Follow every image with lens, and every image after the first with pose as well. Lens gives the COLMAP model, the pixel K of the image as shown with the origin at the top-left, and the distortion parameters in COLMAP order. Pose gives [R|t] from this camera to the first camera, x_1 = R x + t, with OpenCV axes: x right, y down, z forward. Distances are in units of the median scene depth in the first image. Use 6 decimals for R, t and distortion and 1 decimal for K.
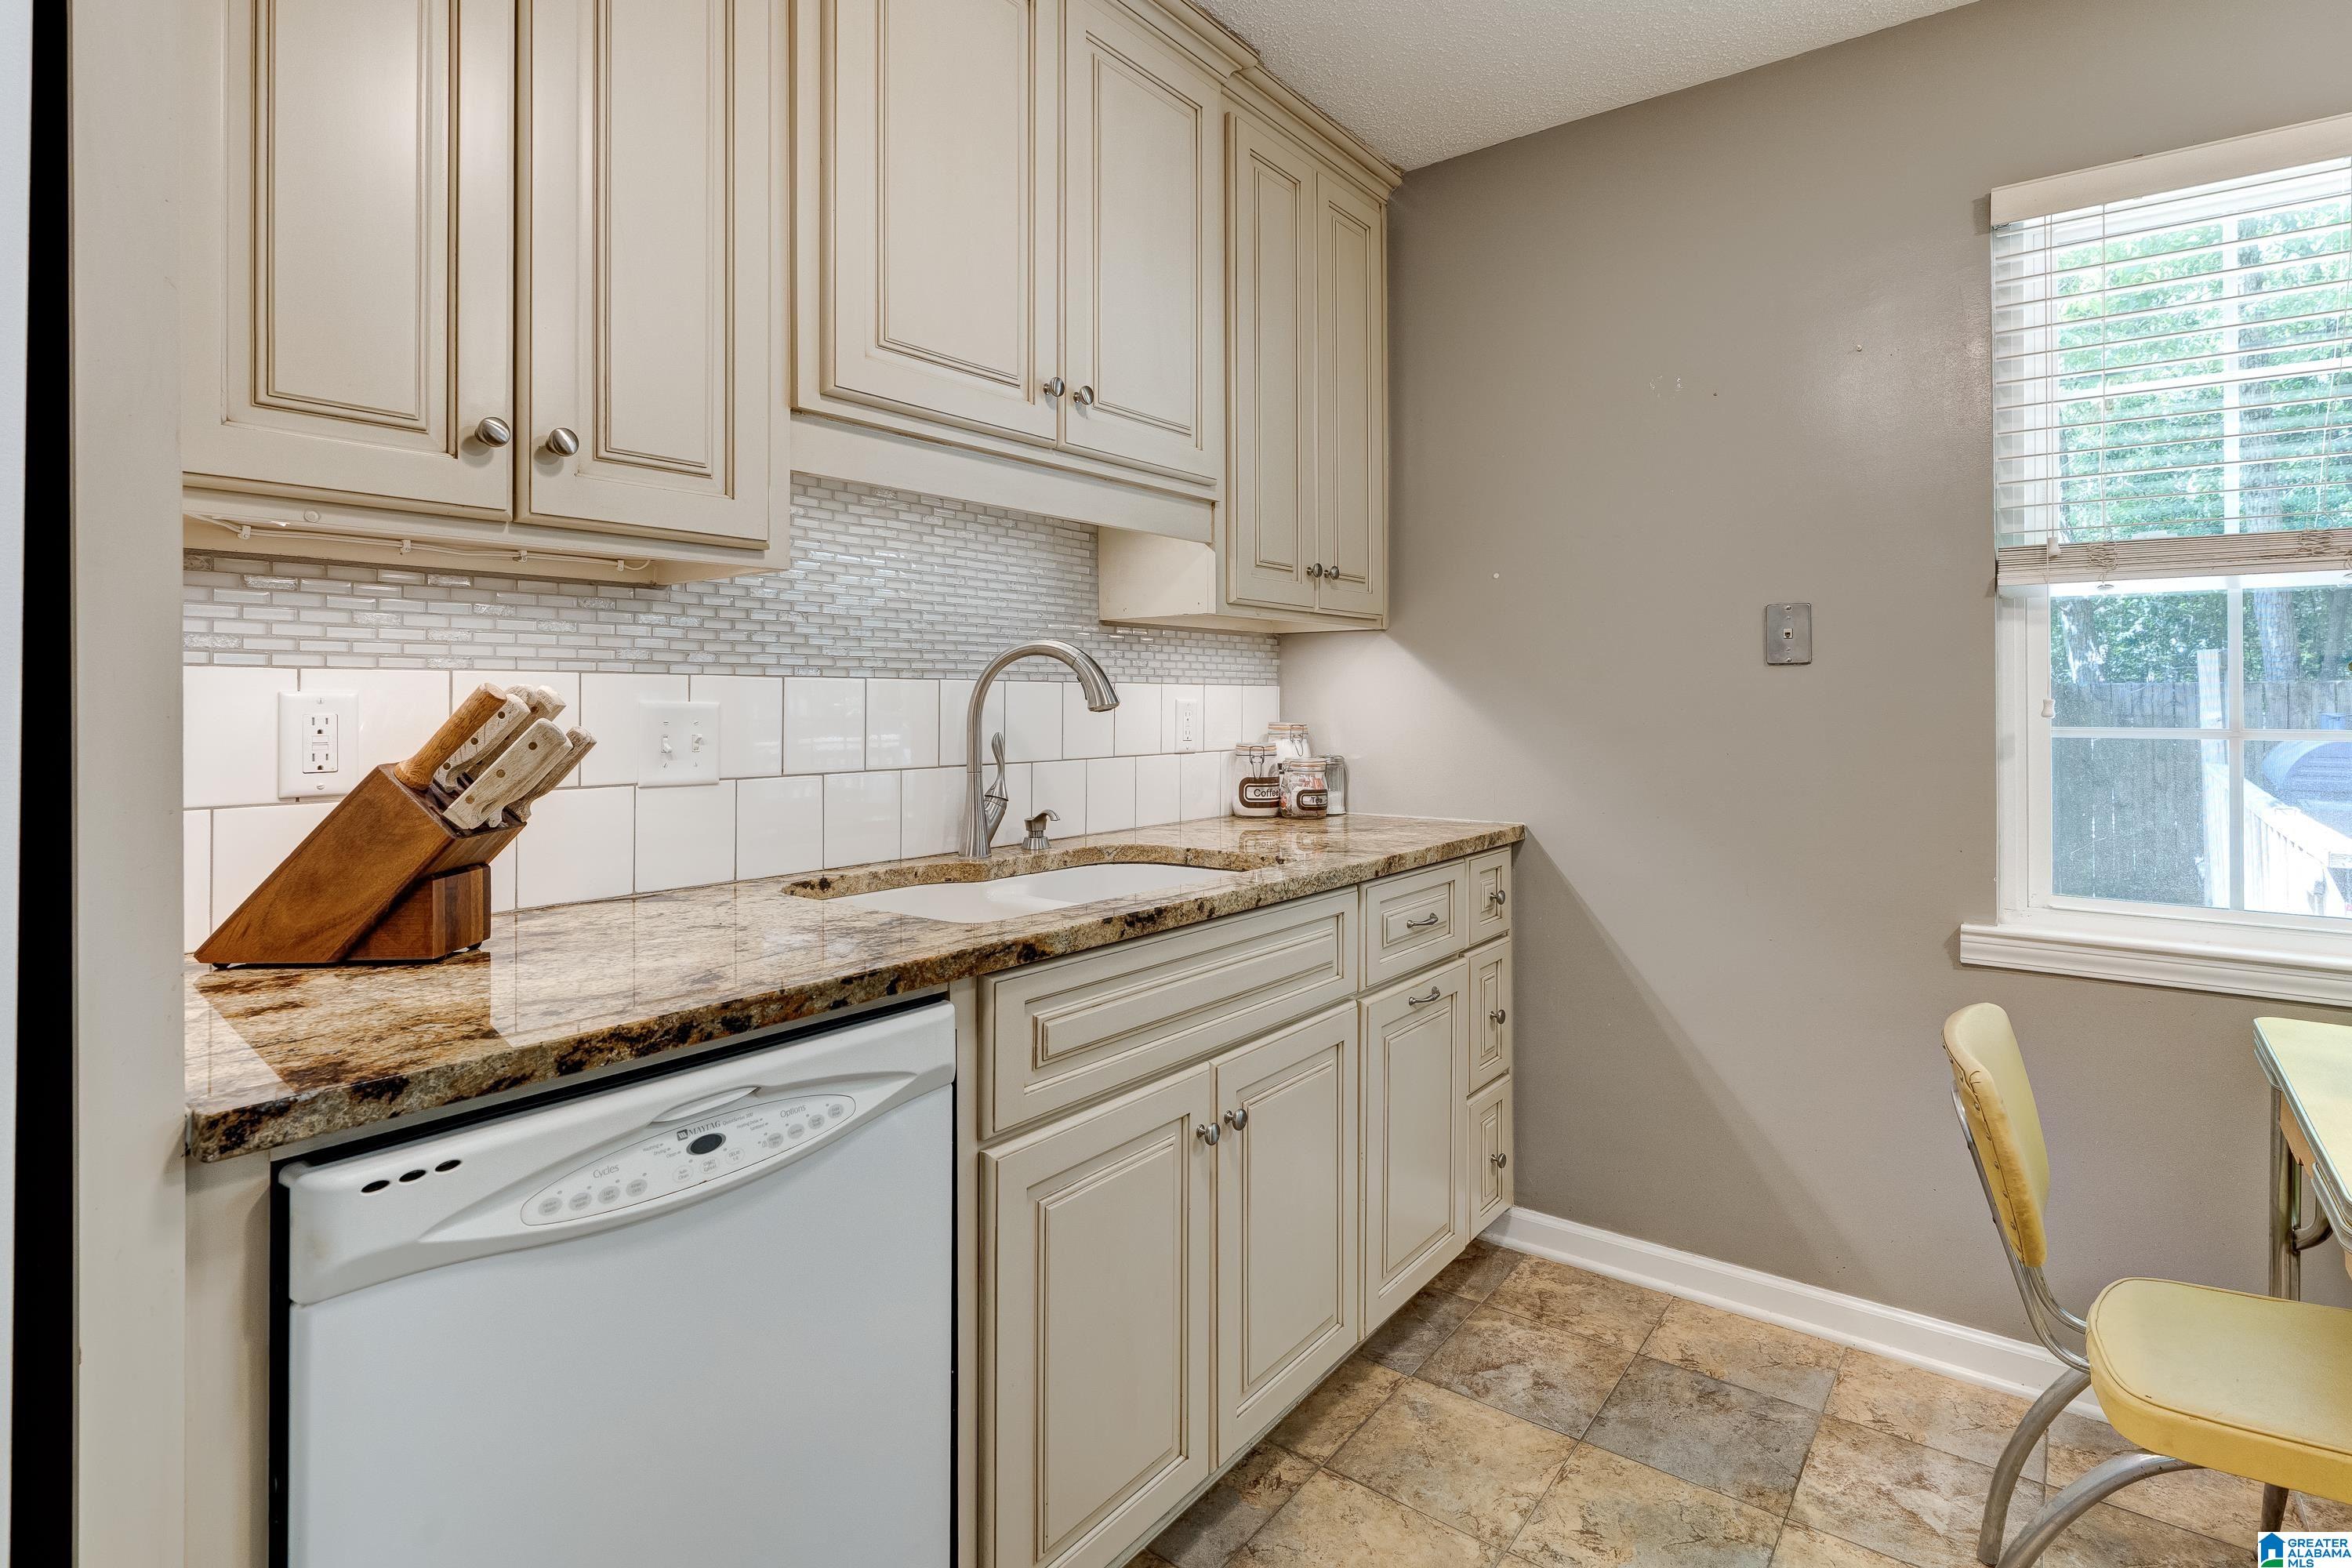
lens RADIAL K [[1145.6, 0, 1164.6], [0, 1145.6, 688.7], [0, 0, 1]] dist [-0.008856, 0.003223]
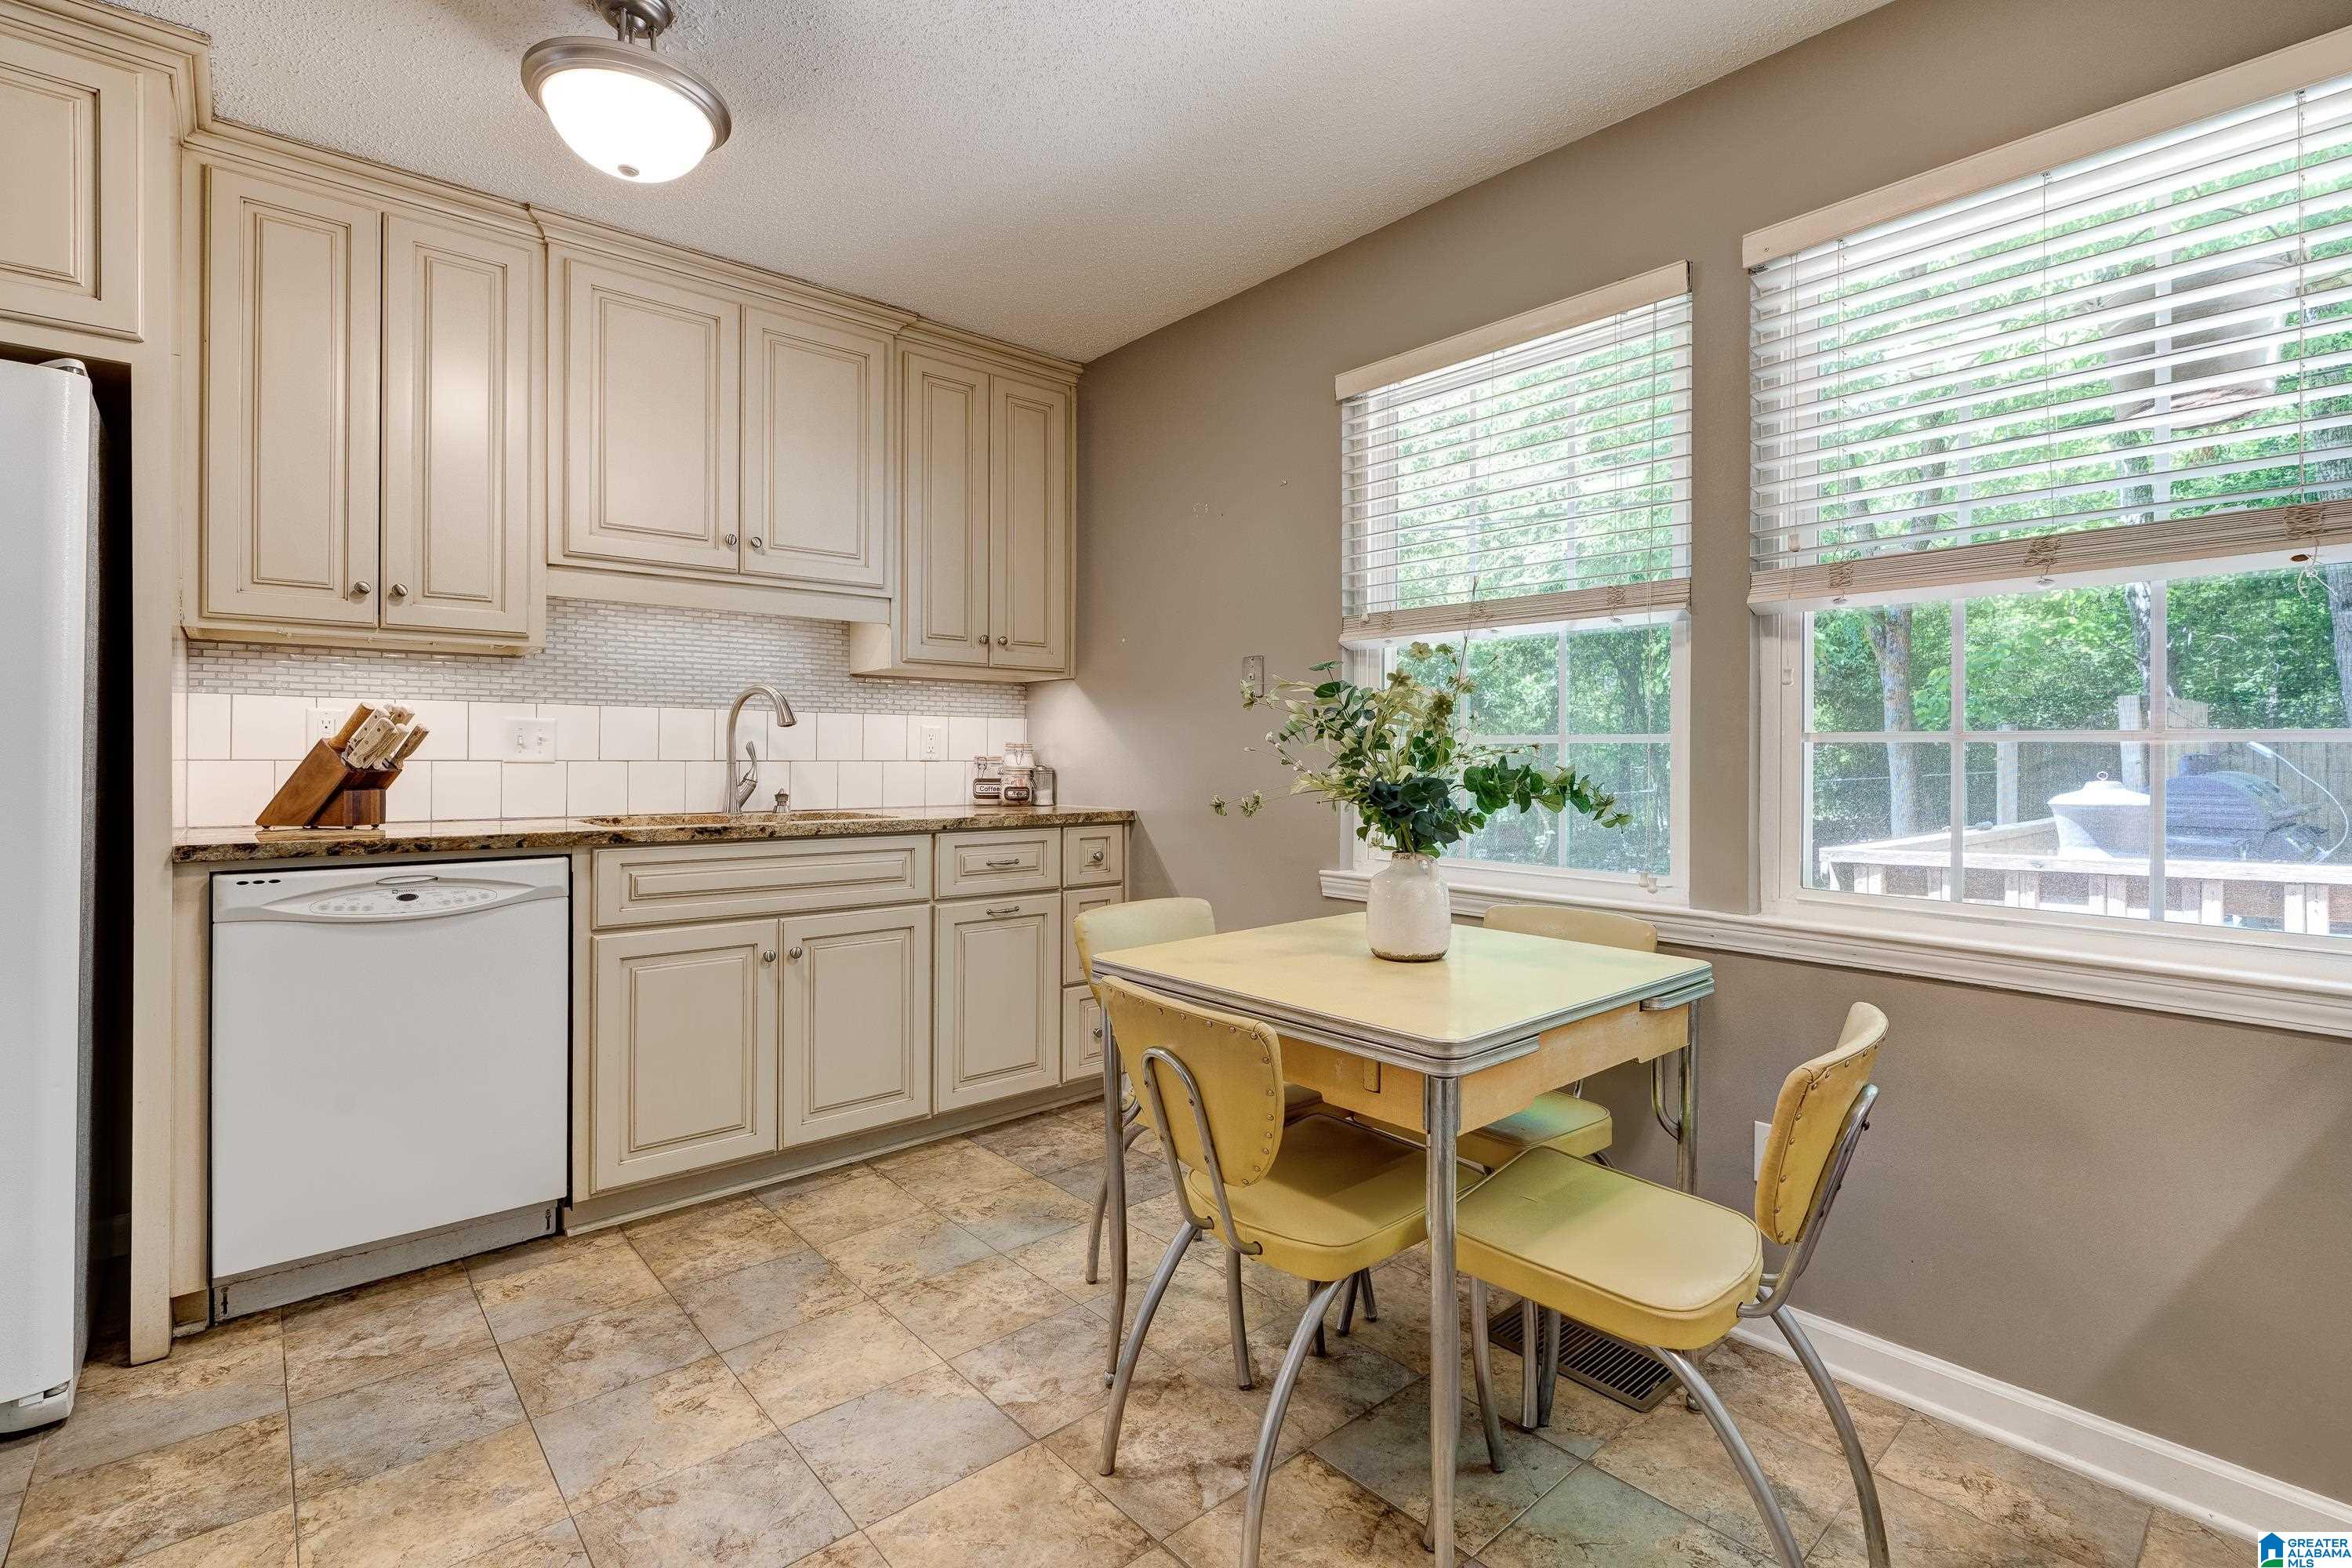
lens RADIAL K [[1077.9, 0, 1193.5], [0, 1077.9, 752.5], [0, 0, 1]] dist [-0.008298, 0.002447]
pose [[0.977672, 0.002500, -0.210124, 0.981070], [-0.001562, 0.999988, 0.004631, 0.056071], [0.210133, -0.004200, 0.977664, -0.480785]]
